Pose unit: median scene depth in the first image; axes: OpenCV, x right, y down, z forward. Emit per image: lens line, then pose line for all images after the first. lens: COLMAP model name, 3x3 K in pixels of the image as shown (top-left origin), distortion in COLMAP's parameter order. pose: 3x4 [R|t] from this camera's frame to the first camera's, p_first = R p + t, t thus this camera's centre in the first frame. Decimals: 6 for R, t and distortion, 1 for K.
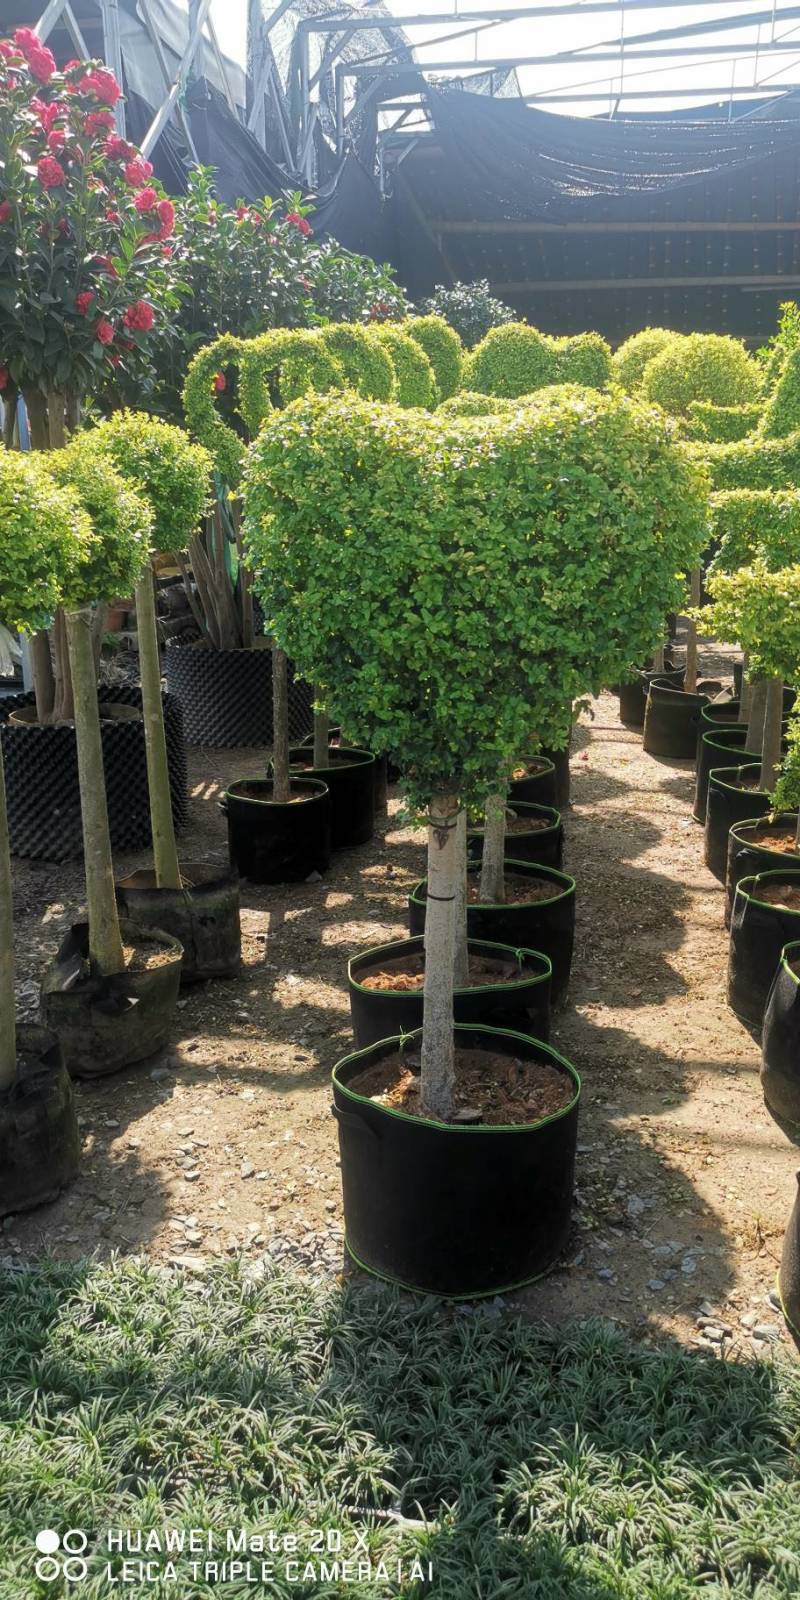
lens RADIAL K [[1229.4, 0, 404.8], [0, 1229.4, 795.6], [0, 0, 1]] dist [0.051356, -0.057951]
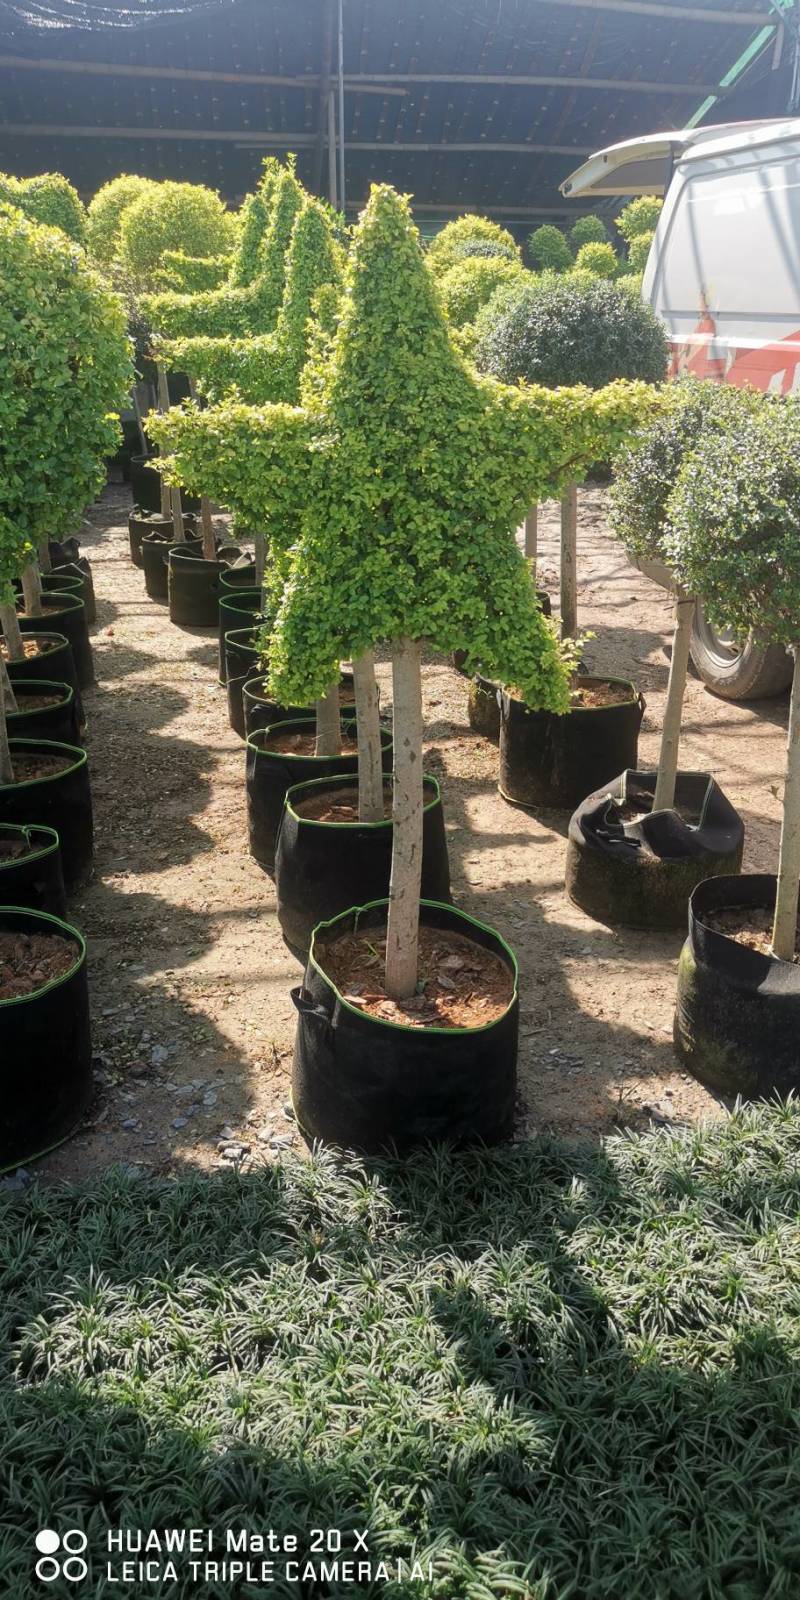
lens RADIAL K [[1229.4, 0, 404.8], [0, 1229.4, 795.6], [0, 0, 1]] dist [0.051356, -0.057951]
pose [[0.934404, -0.123225, 0.334222, 0.056472], [0.090622, 0.989623, 0.111508, 0.022014], [-0.344495, -0.073906, 0.935875, -0.009276]]
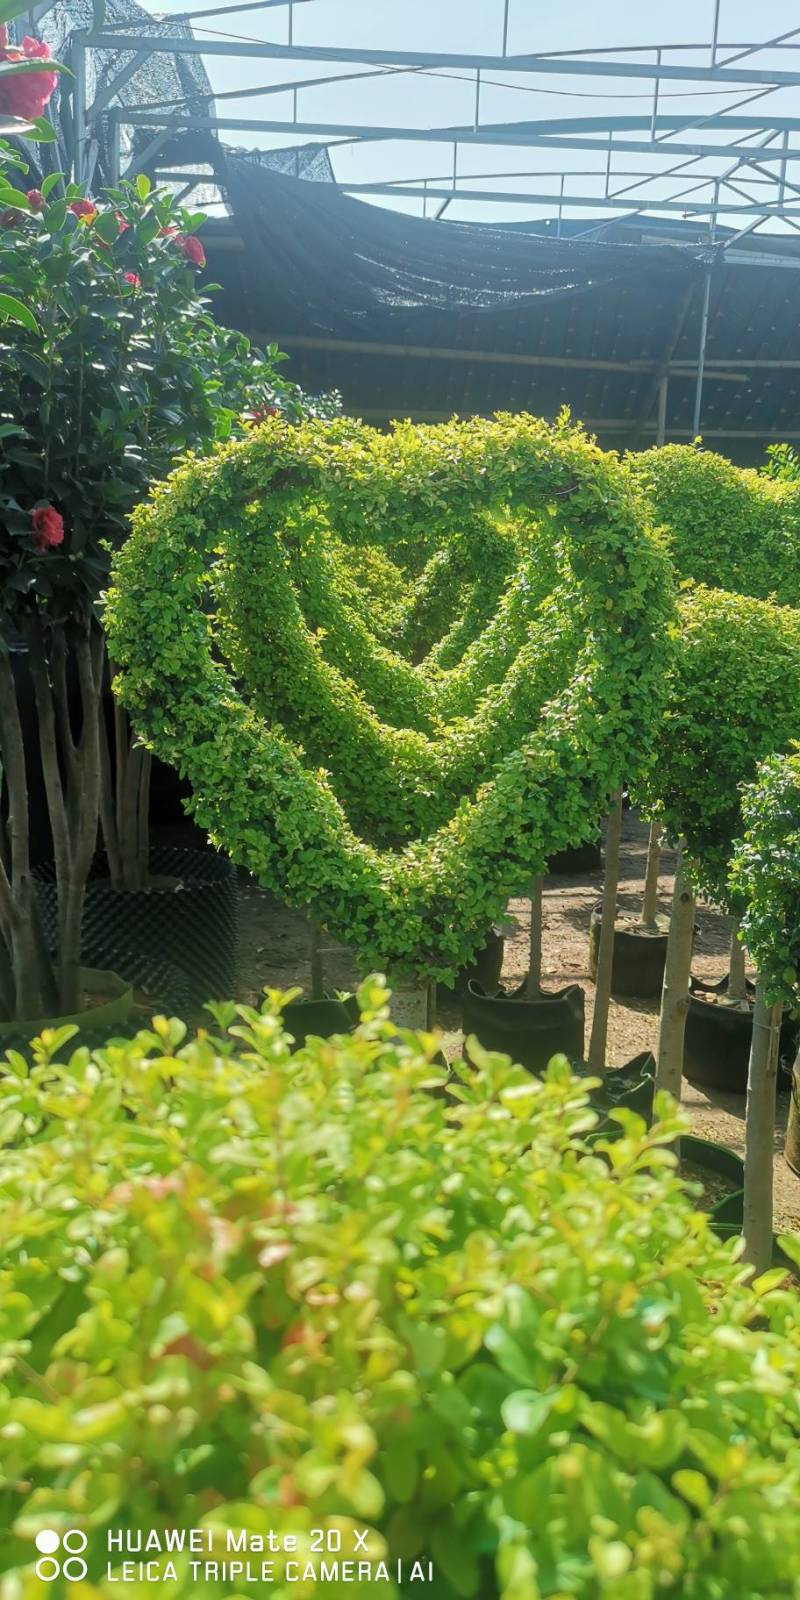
lens RADIAL K [[1323.0, 0, 400.0], [0, 1323.0, 800.0], [0, 0, 1]] dist [-0.000297, -0.003694]
pose [[0.975410, -0.005554, 0.220329, -0.295876], [0.029917, 0.993766, -0.107395, -0.400501], [-0.218359, 0.111346, 0.969495, 1.128402]]
